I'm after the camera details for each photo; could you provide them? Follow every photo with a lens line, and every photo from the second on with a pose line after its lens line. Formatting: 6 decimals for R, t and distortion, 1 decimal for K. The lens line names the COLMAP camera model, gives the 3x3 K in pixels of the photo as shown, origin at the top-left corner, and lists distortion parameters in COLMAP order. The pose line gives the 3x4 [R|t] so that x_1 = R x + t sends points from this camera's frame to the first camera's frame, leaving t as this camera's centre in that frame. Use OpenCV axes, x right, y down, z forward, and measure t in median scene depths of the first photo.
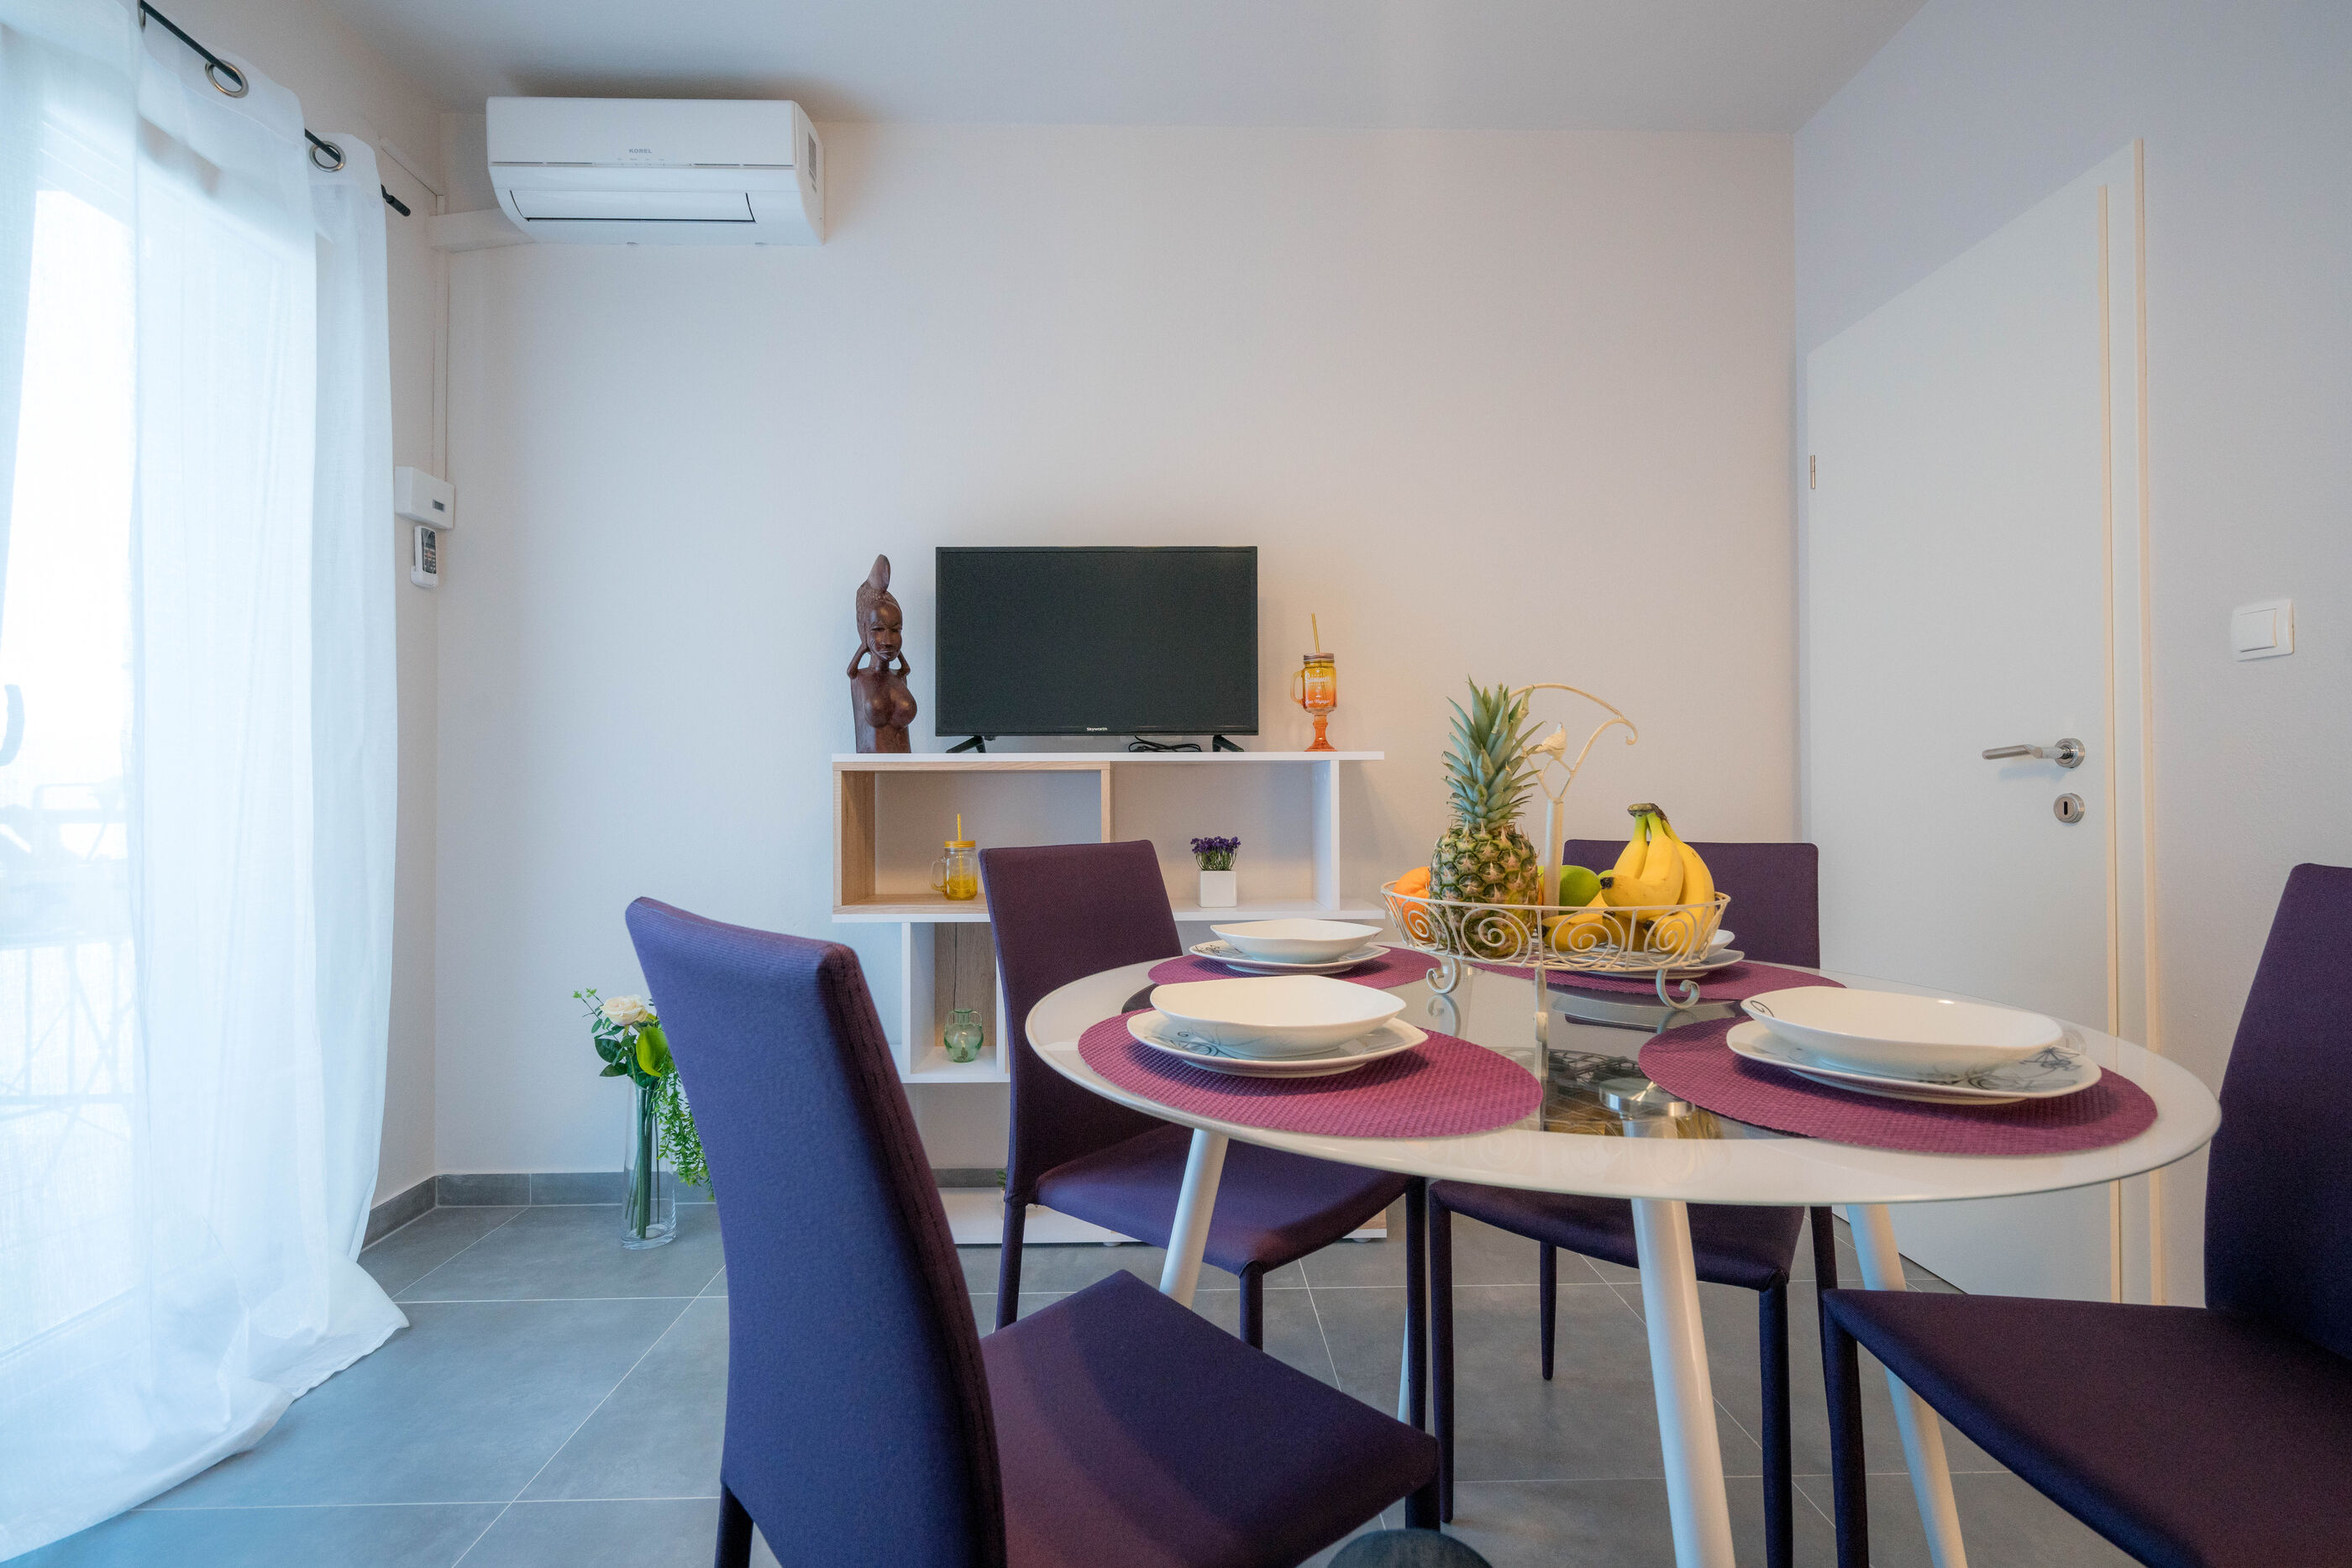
lens RADIAL K [[1072.3, 0, 1188.8], [0, 1072.3, 789.2], [0, 0, 1]] dist [-0.002421, 0.002594]
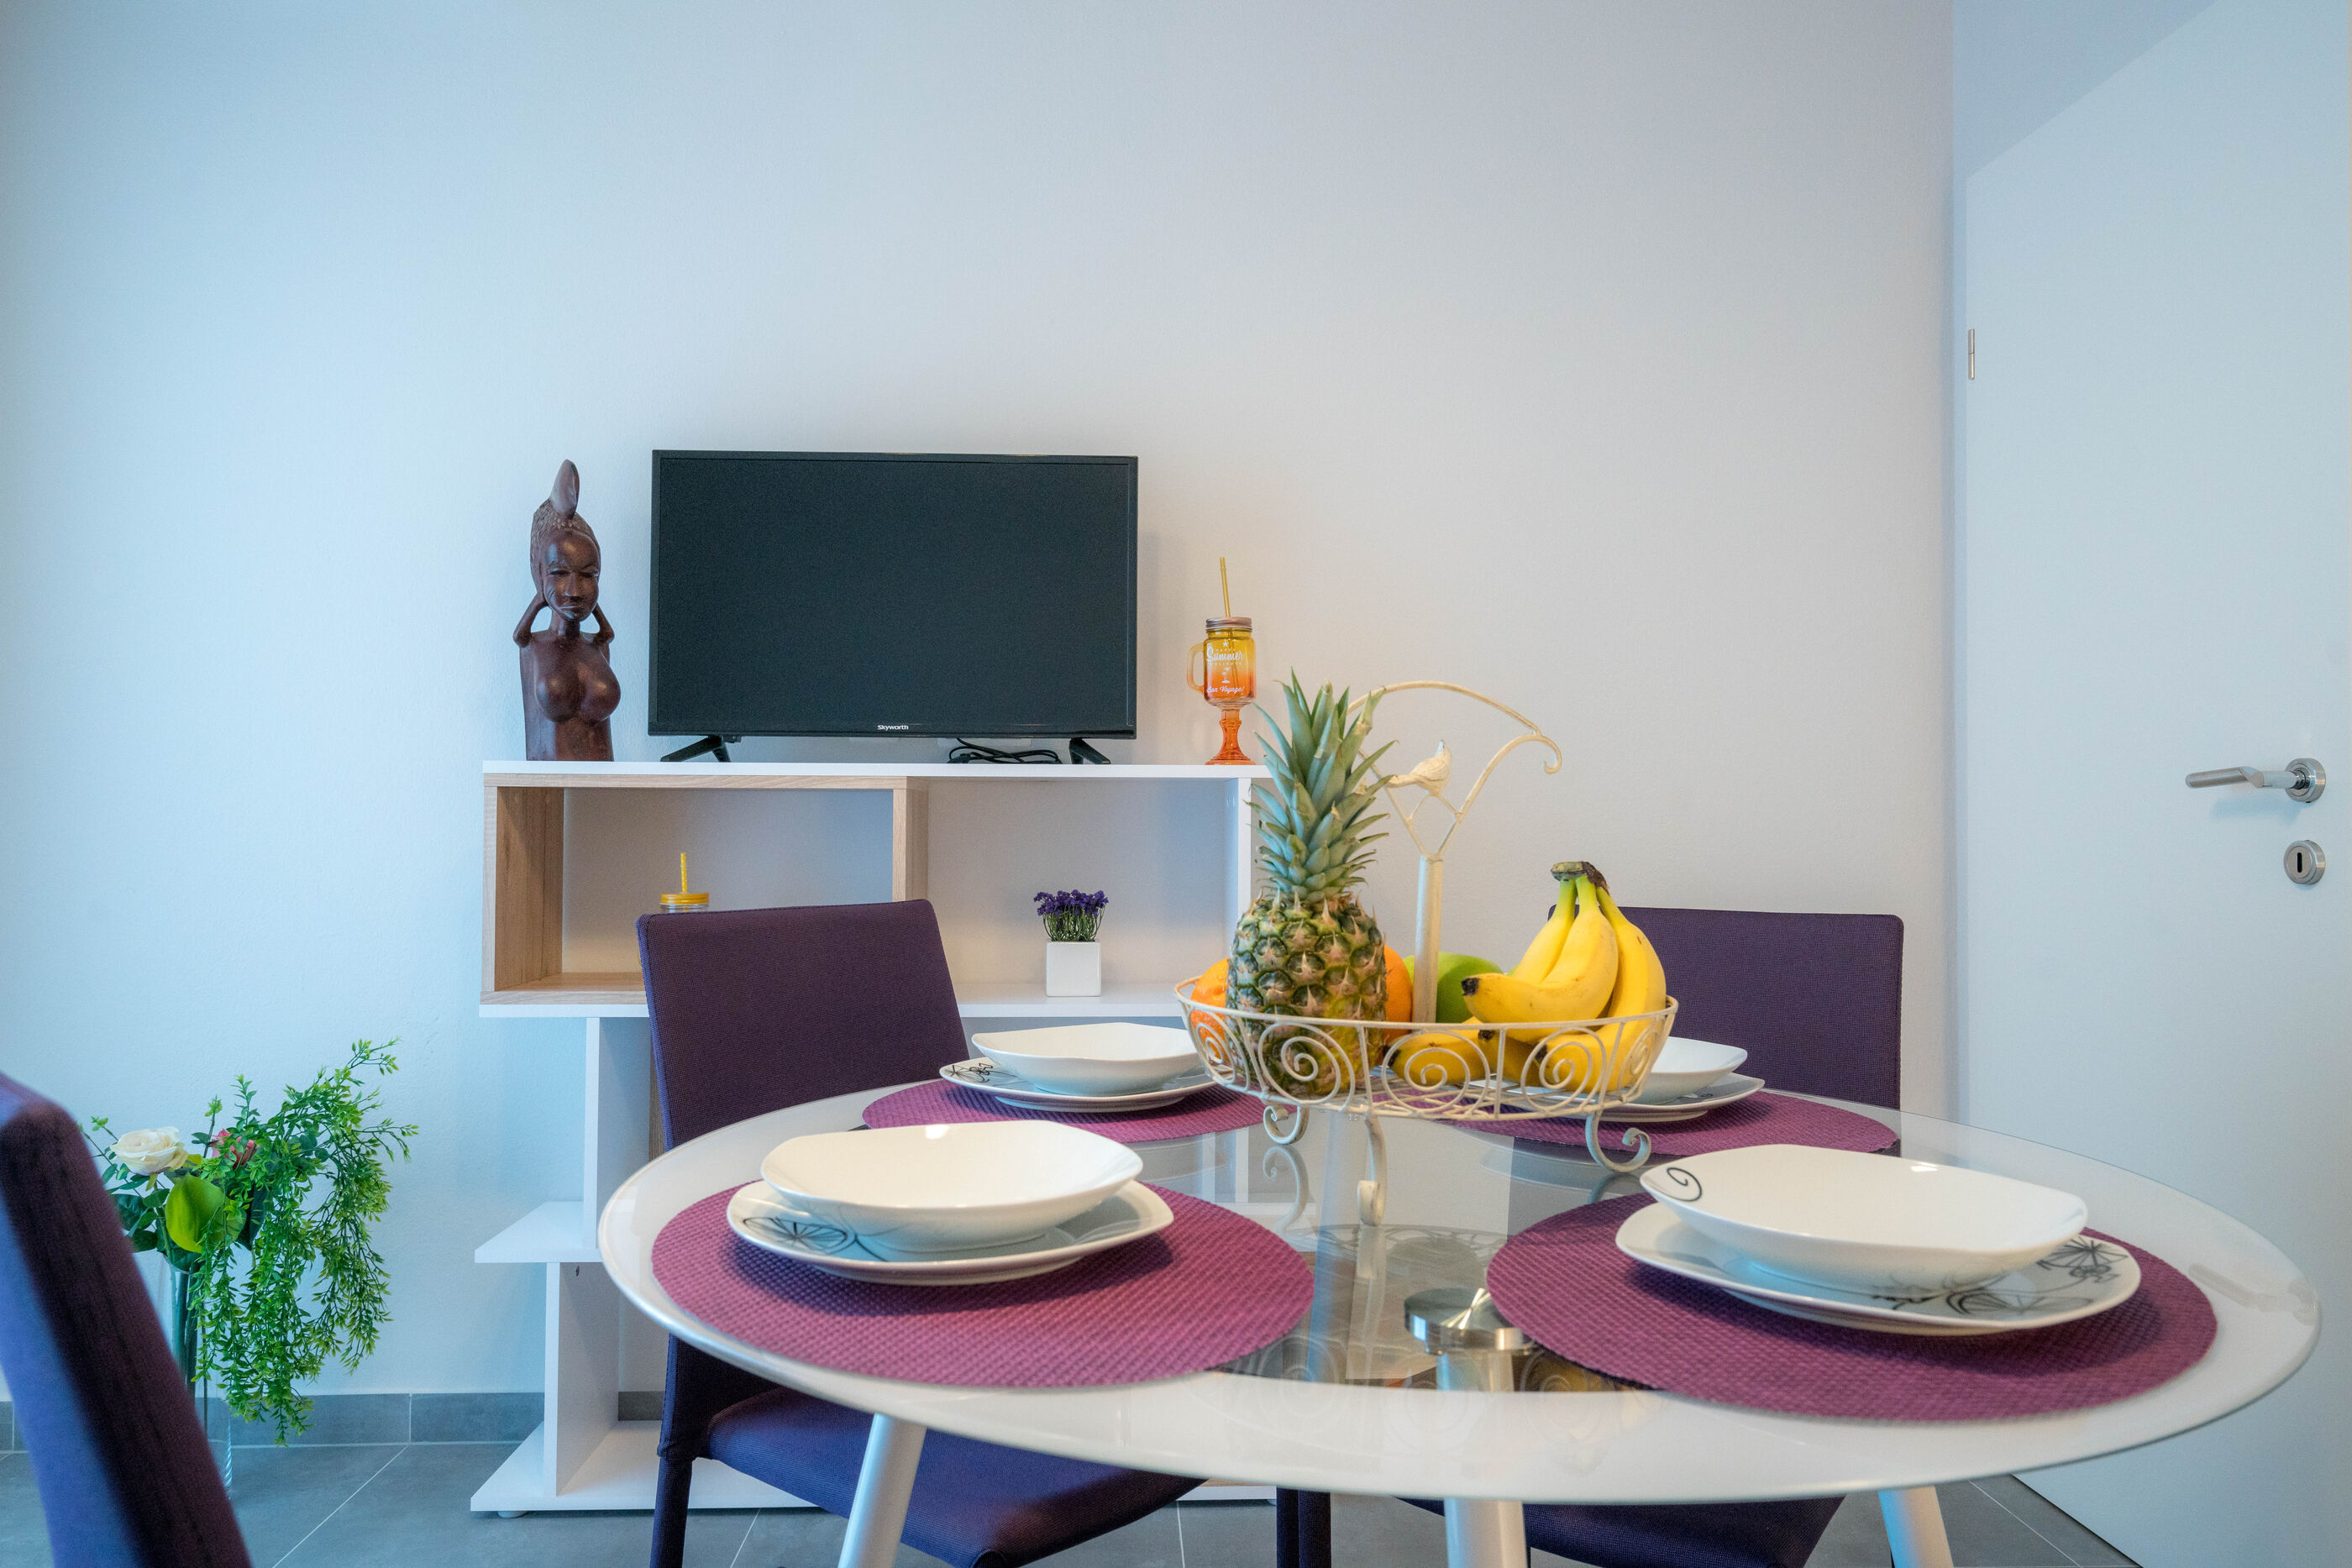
lens RADIAL K [[1600.3, 0, 1193.6], [0, 1600.3, 787.8], [0, 0, 1]] dist [0.021084, -0.011660]
pose [[0.999834, 0.008454, 0.016115, 0.110427], [-0.008297, 0.999918, -0.009751, -0.013480], [-0.016196, 0.009616, 0.999823, 0.004470]]
